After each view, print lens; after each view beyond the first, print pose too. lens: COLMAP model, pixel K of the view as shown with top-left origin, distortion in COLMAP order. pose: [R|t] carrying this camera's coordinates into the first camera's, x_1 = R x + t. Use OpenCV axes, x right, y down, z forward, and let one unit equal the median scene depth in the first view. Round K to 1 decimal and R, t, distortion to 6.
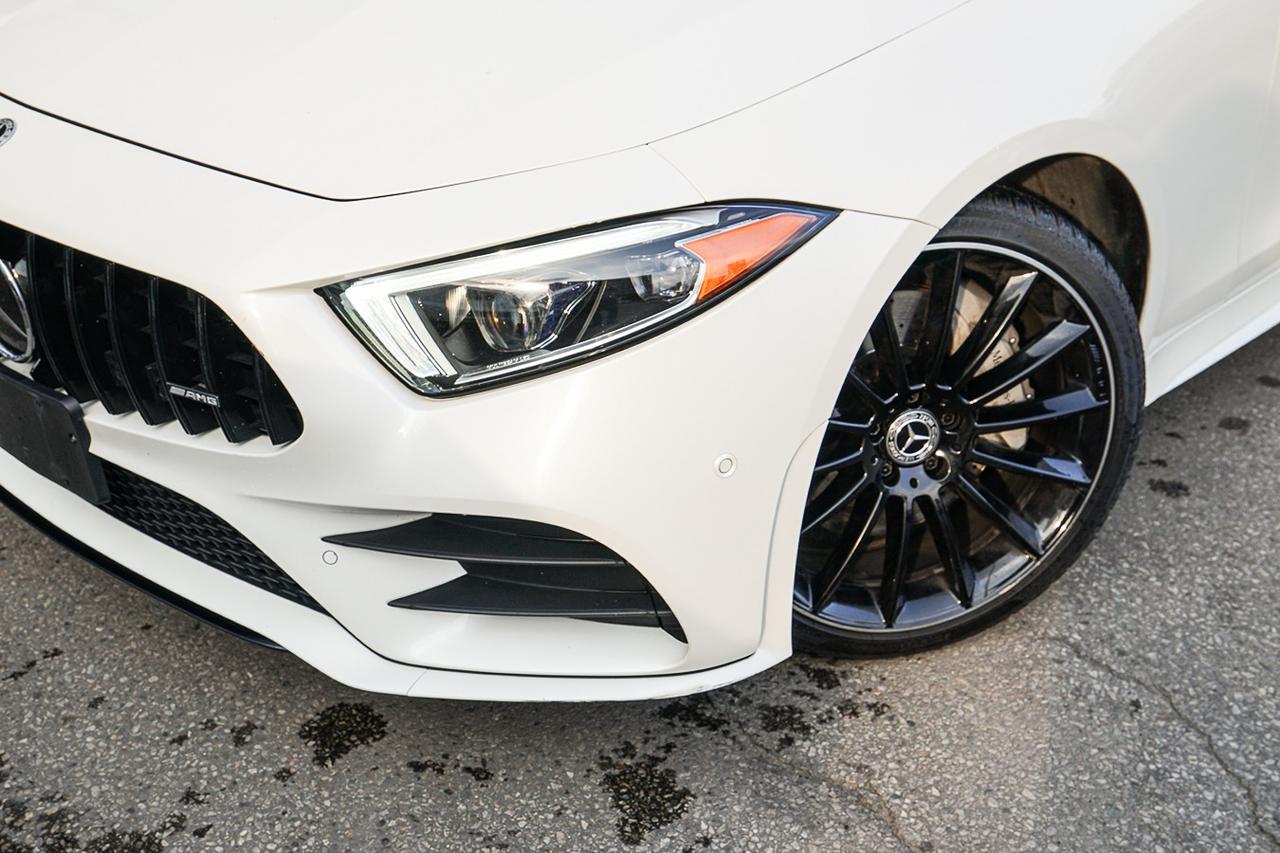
lens RADIAL K [[1611.9, 0, 648.9], [0, 1611.9, 425.4], [0, 0, 1]] dist [0.102870, 0.000000]
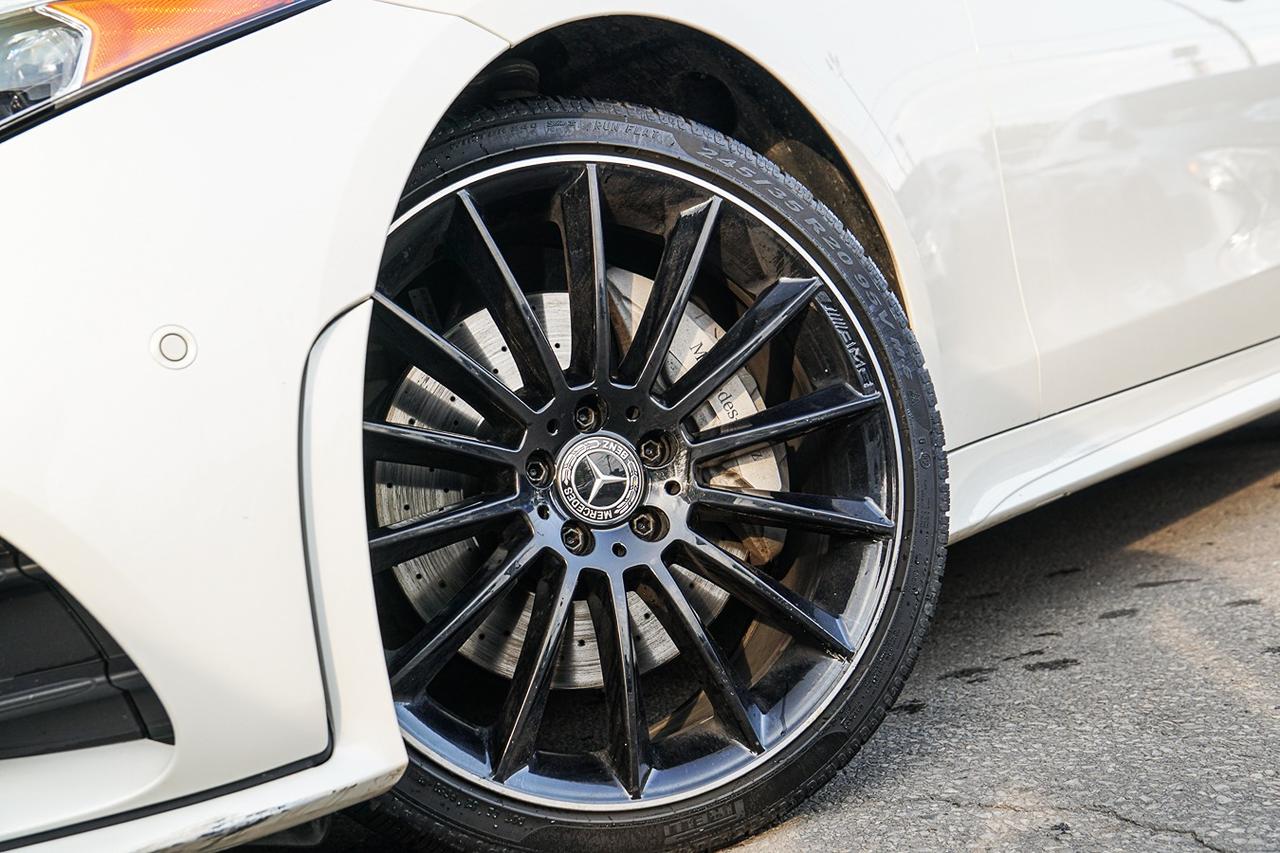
lens RADIAL K [[1578.6, 0, 637.7], [0, 1578.6, 432.7], [0, 0, 1]] dist [0.136369, 0.000000]
pose [[0.979626, -0.178907, 0.091241, 0.122349], [0.200814, 0.878341, -0.433810, 0.267679], [-0.002529, 0.443294, 0.896373, 0.420278]]
